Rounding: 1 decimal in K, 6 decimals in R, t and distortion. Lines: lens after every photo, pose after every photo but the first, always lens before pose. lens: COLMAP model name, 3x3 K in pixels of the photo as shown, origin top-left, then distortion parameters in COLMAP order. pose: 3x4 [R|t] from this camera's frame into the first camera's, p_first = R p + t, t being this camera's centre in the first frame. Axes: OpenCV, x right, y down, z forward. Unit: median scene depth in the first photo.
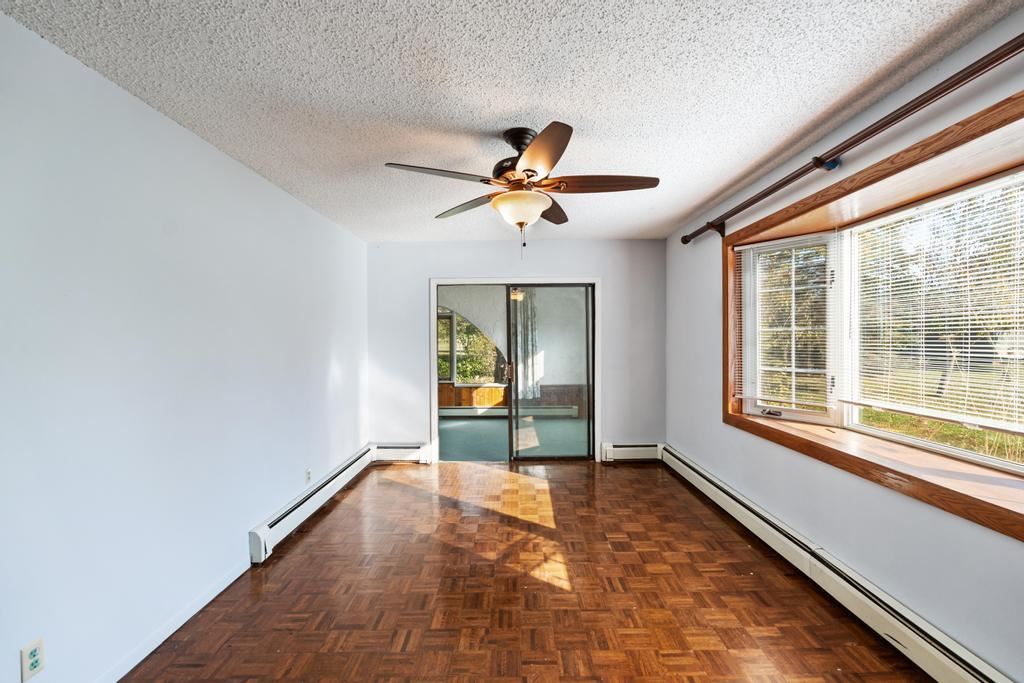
lens RADIAL K [[450.9, 0, 508.9], [0, 450.9, 341.3], [0, 0, 1]] dist [-0.001984, 0.000308]
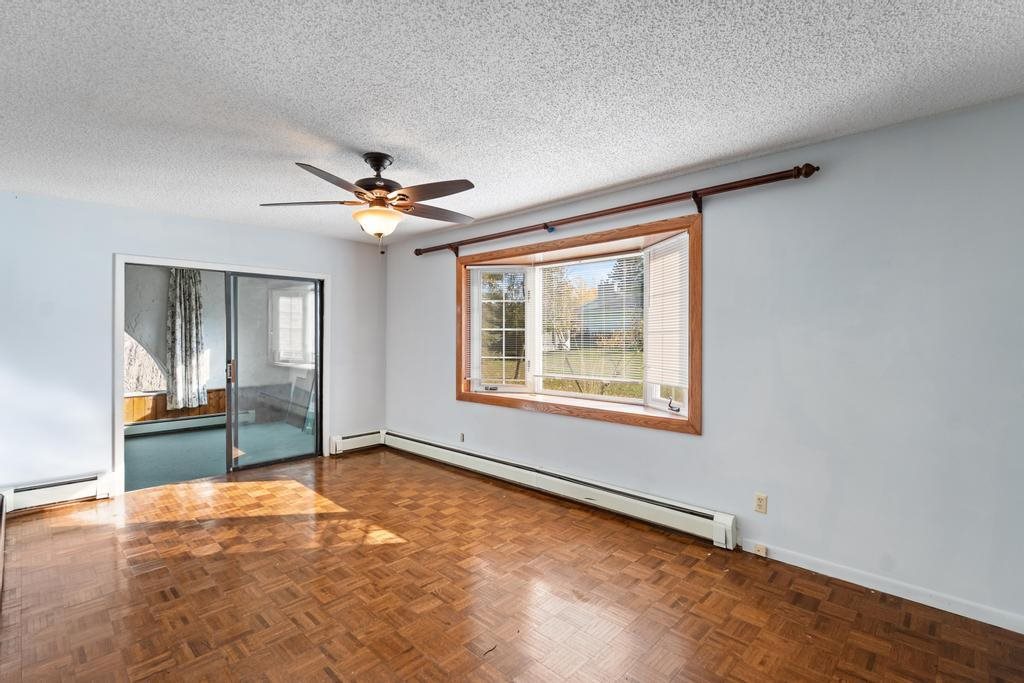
lens RADIAL K [[480.5, 0, 513.1], [0, 480.5, 340.0], [0, 0, 1]] dist [-0.003829, -0.000480]
pose [[0.687657, 0.000186, 0.726036, -0.483662], [-0.001575, 0.999998, 0.001235, 0.006120], [-0.726034, -0.001992, 0.687656, -0.076603]]
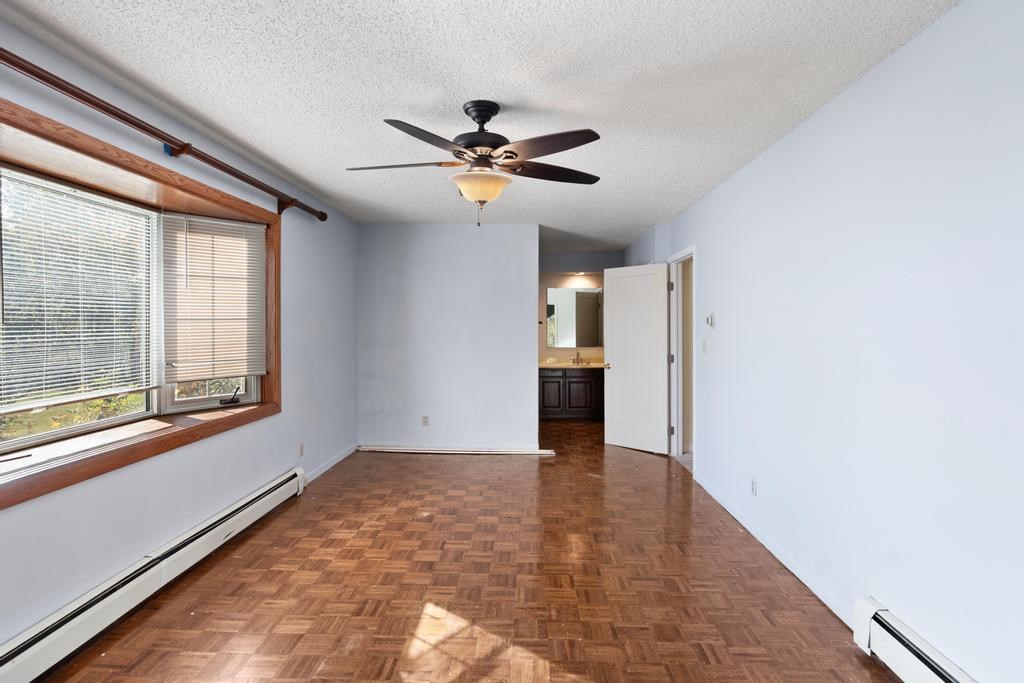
lens RADIAL K [[543.8, 0, 511.4], [0, 543.8, 333.5], [0, 0, 1]] dist [-0.000664, 0.000371]
pose [[-0.999767, 0.009971, 0.019127, -0.043765], [0.010291, 0.999808, 0.016684, 0.005712], [-0.018957, 0.016877, -0.999678, 1.644537]]
